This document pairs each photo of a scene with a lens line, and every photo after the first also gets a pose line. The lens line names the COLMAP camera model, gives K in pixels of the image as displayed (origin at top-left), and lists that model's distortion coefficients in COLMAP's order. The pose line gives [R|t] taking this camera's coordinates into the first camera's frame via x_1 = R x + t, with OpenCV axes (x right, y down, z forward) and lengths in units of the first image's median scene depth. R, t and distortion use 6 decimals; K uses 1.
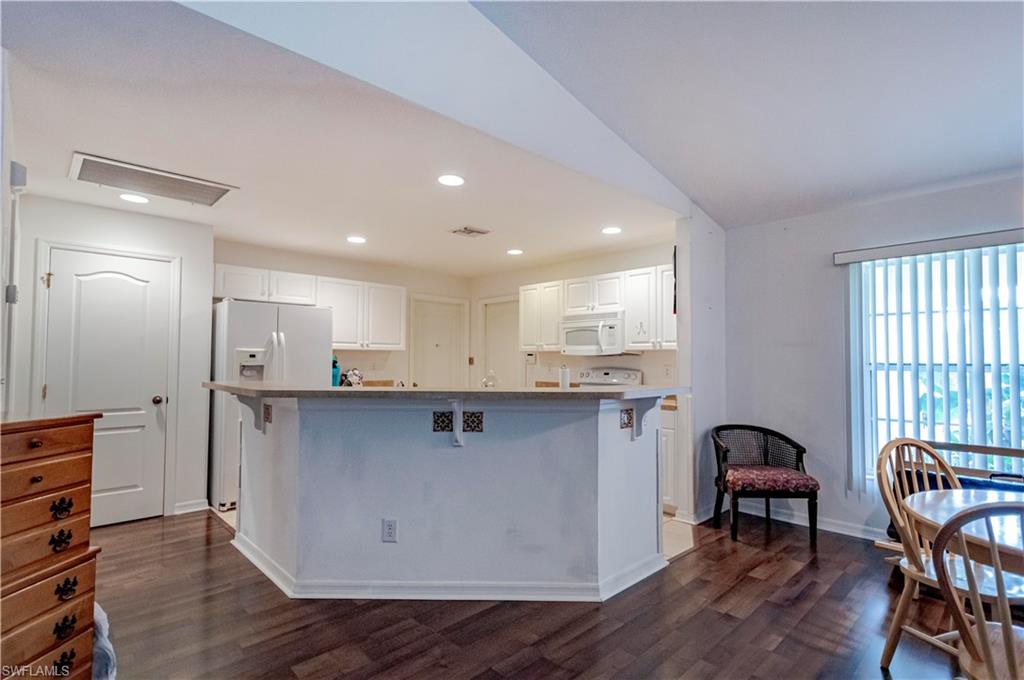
lens RADIAL K [[499.0, 0, 529.2], [0, 499.0, 347.8], [0, 0, 1]] dist [-0.002720, -0.003137]
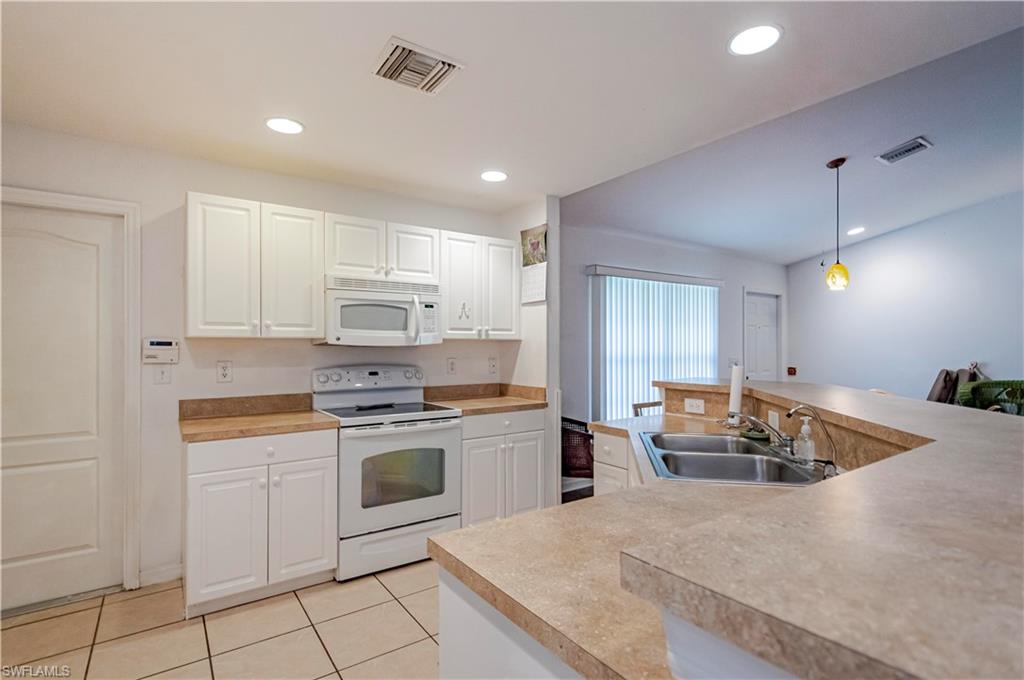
lens RADIAL K [[499.0, 0, 509.0], [0, 499.0, 329.3], [0, 0, 1]] dist [-0.002720, -0.003137]
pose [[0.160610, 0.028160, 0.986616, -0.638973], [-0.026614, 0.999353, -0.024191, 0.006995], [-0.986659, -0.022372, 0.161256, 0.991788]]
